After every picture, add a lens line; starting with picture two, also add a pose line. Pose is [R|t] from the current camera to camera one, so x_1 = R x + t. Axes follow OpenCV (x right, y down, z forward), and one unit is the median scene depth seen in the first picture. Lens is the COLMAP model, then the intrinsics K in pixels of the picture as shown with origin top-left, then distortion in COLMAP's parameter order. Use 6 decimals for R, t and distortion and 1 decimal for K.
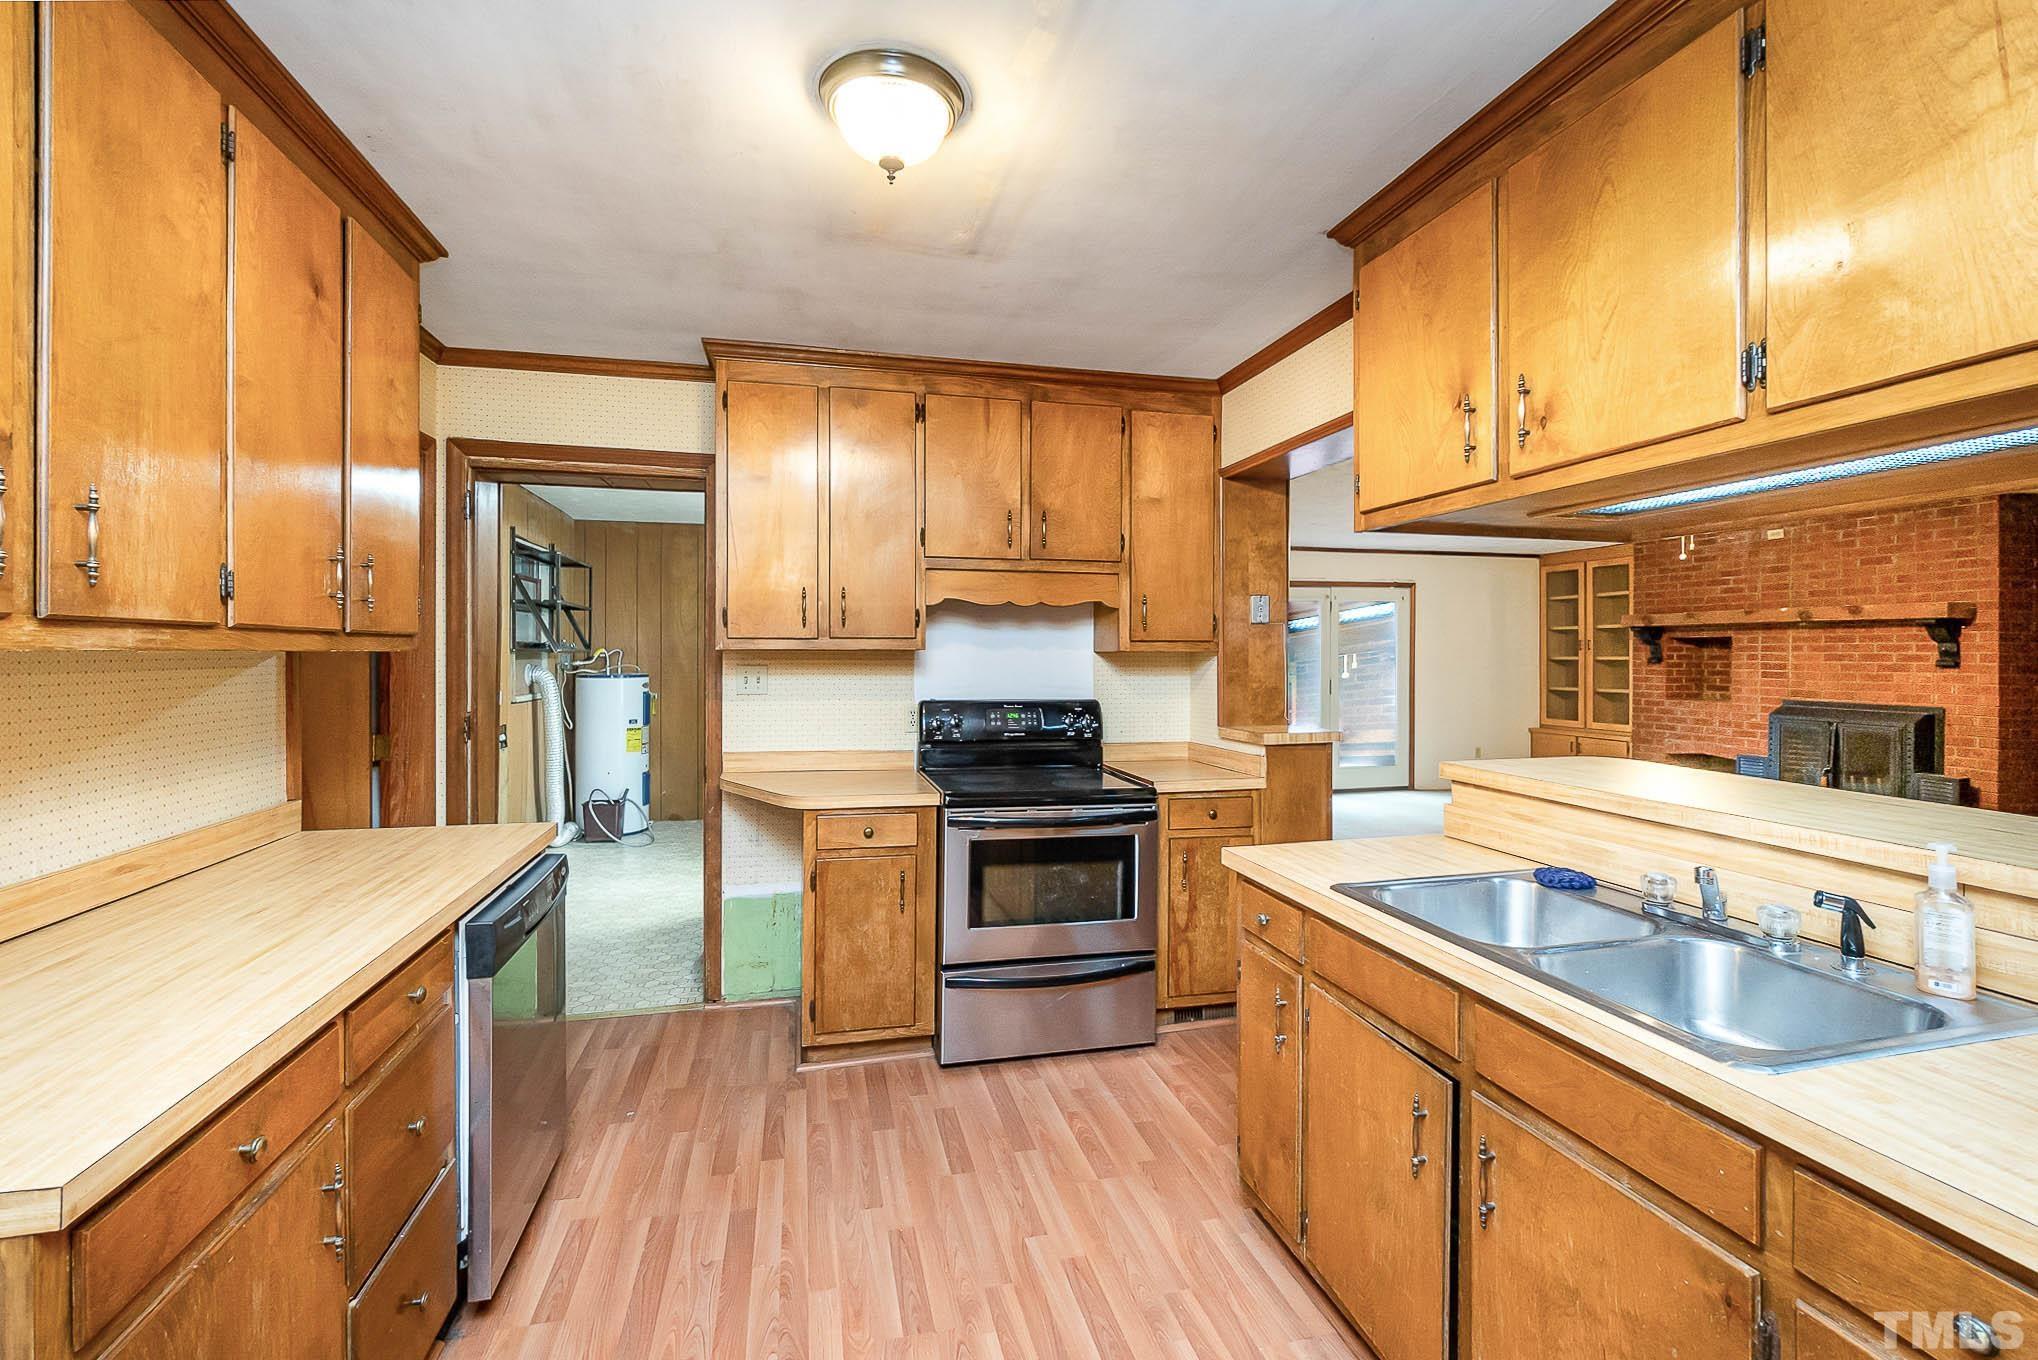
lens RADIAL K [[878.6, 0, 1009.9], [0, 878.6, 658.2], [0, 0, 1]] dist [-0.001591, 0.000085]
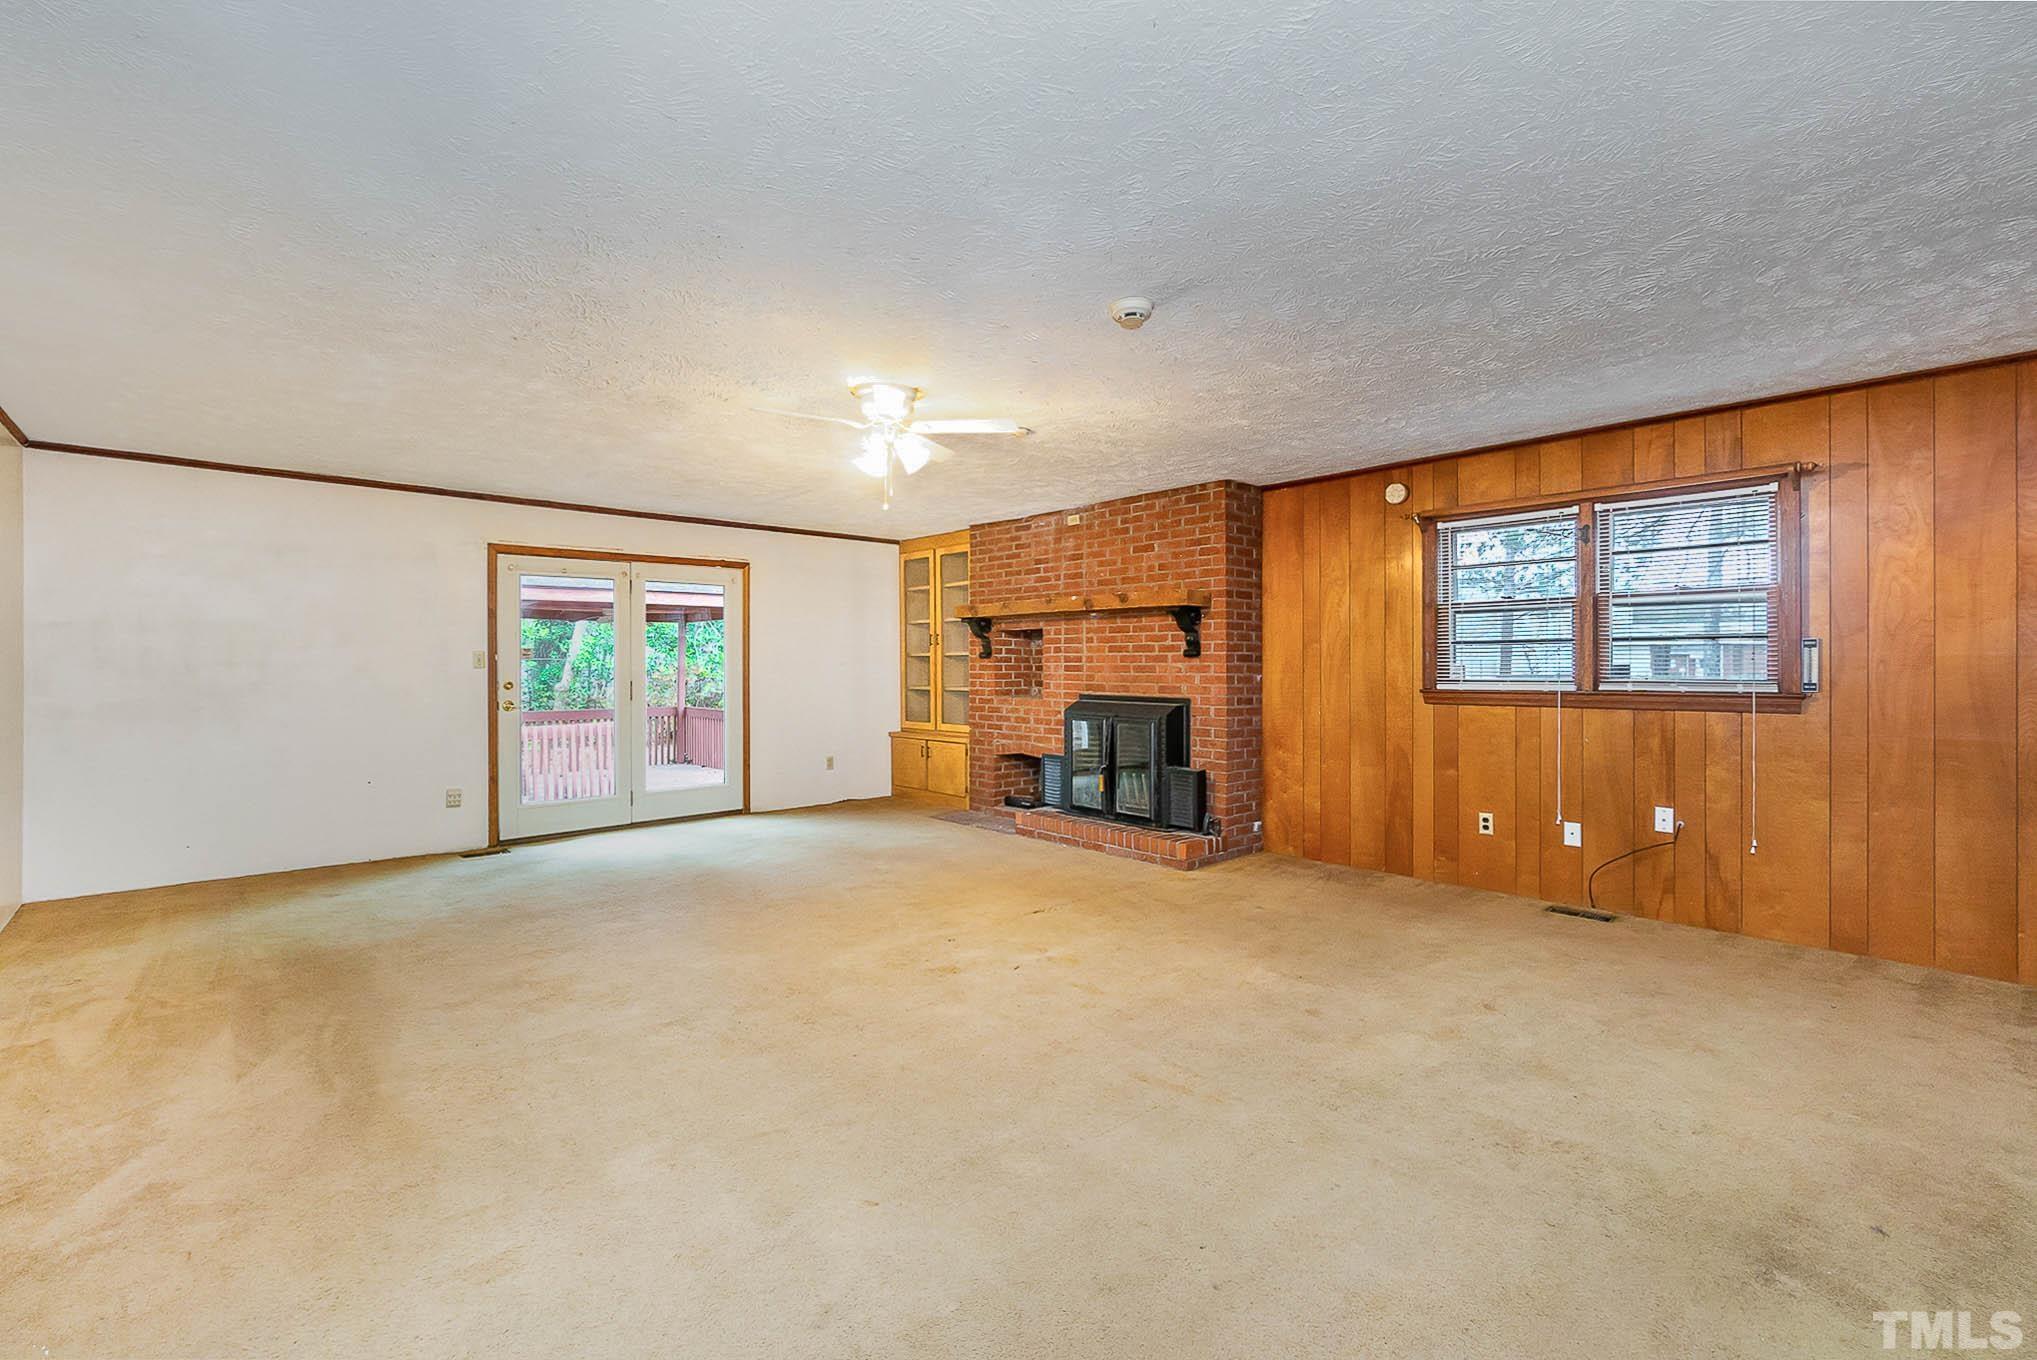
lens RADIAL K [[873.3, 0, 1009.5], [0, 873.3, 666.9], [0, 0, 1]] dist [-0.002311, -0.000270]
pose [[0.875568, -0.006371, 0.483053, 0.354984], [0.006225, 0.999979, 0.001906, 0.015358], [-0.483054, 0.001338, 0.875589, 0.206675]]
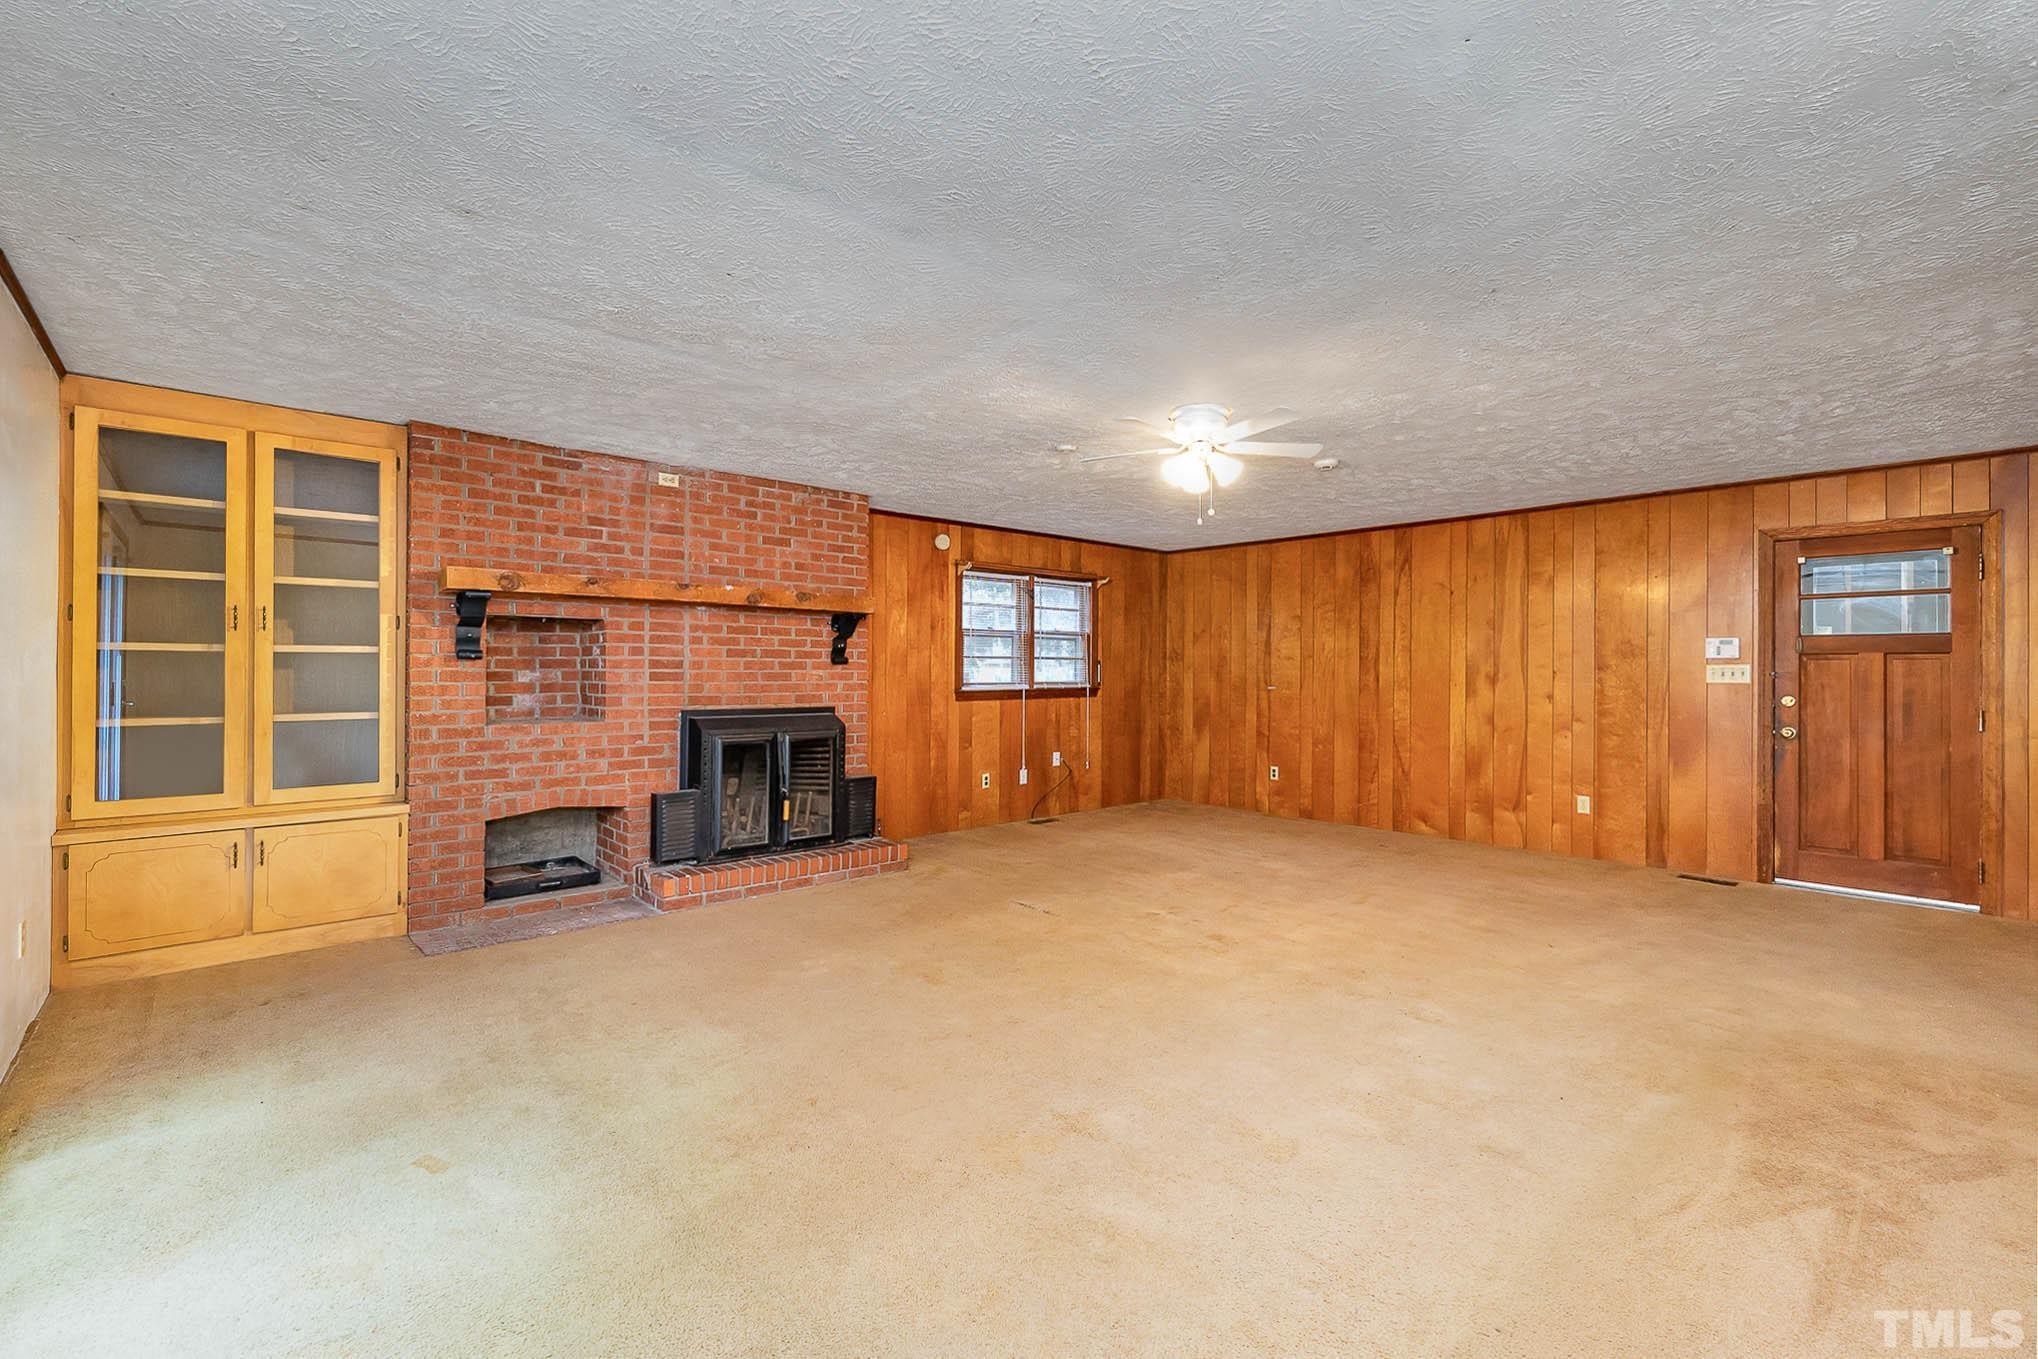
lens RADIAL K [[873.8, 0, 1010.0], [0, 873.8, 666.4], [0, 0, 1]] dist [-0.002311, -0.000270]
pose [[-0.476632, -0.000677, 0.879103, 0.111656], [-0.002454, 0.999997, -0.000560, 0.010672], [-0.879100, -0.002424, -0.476632, 1.096215]]
